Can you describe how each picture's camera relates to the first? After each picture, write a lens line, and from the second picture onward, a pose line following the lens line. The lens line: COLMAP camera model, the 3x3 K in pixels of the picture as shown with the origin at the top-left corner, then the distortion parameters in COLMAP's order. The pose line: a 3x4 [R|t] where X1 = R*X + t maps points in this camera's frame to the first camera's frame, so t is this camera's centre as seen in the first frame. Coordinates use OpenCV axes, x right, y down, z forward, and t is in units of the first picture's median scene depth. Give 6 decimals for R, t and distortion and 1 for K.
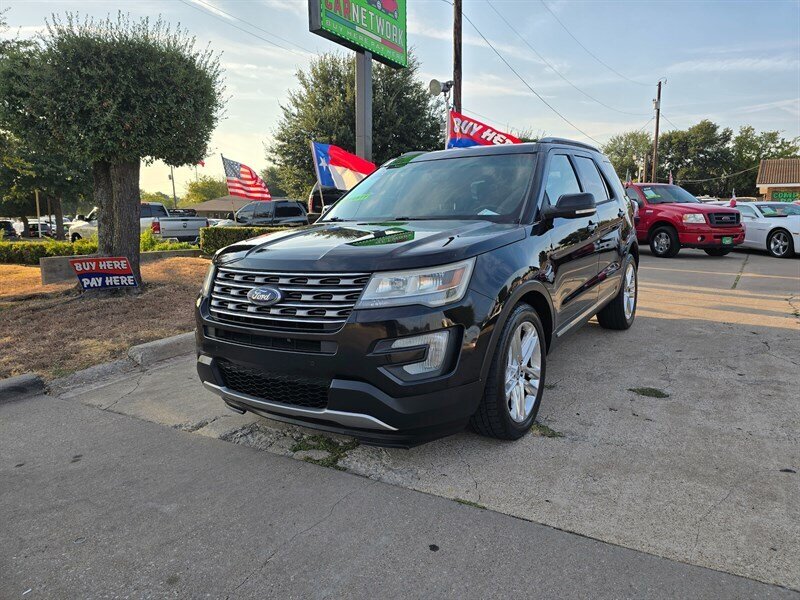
lens RADIAL K [[536.5, 0, 412.2], [0, 536.5, 297.7], [0, 0, 1]] dist [0.053017, -0.045446]
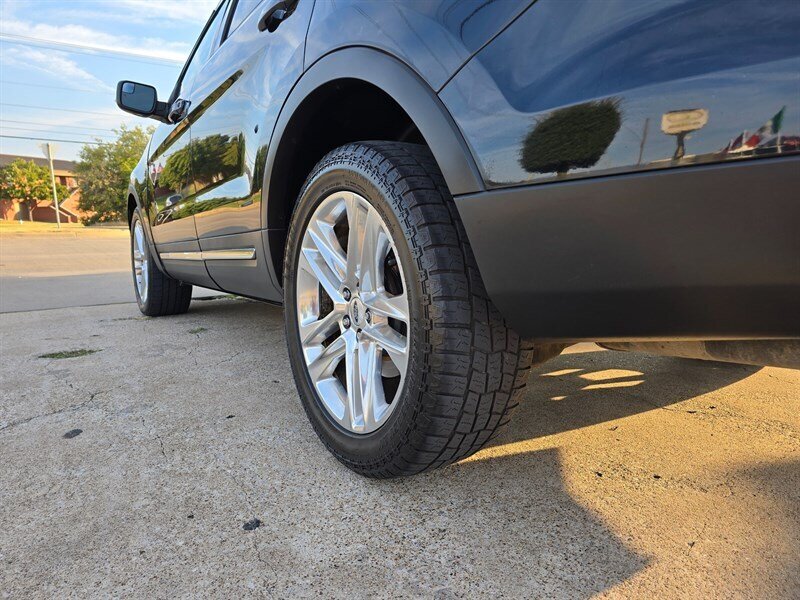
lens RADIAL K [[536.5, 0, 401.5], [0, 536.5, 298.8], [0, 0, 1]] dist [0.053017, -0.045446]
pose [[-0.406154, 0.160348, -0.899626, 0.806116], [-0.118467, 0.966937, 0.225830, -0.095718], [0.906093, 0.198297, -0.373730, 1.491670]]
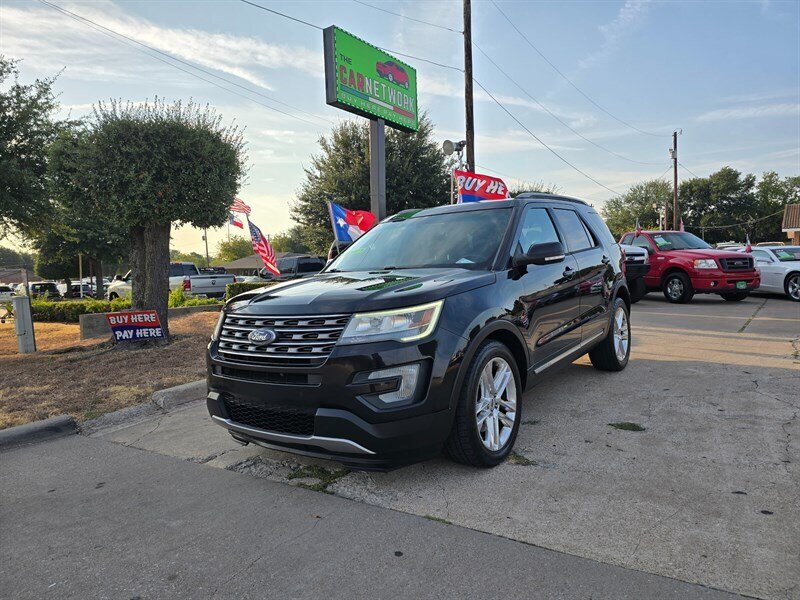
lens RADIAL K [[536.5, 0, 403.6], [0, 536.5, 295.3], [0, 0, 1]] dist [0.053017, -0.045446]
pose [[0.997893, -0.020889, -0.061426, 0.066792], [0.014520, 0.994641, -0.102367, 0.020491], [0.063235, 0.101259, 0.992848, -0.090767]]
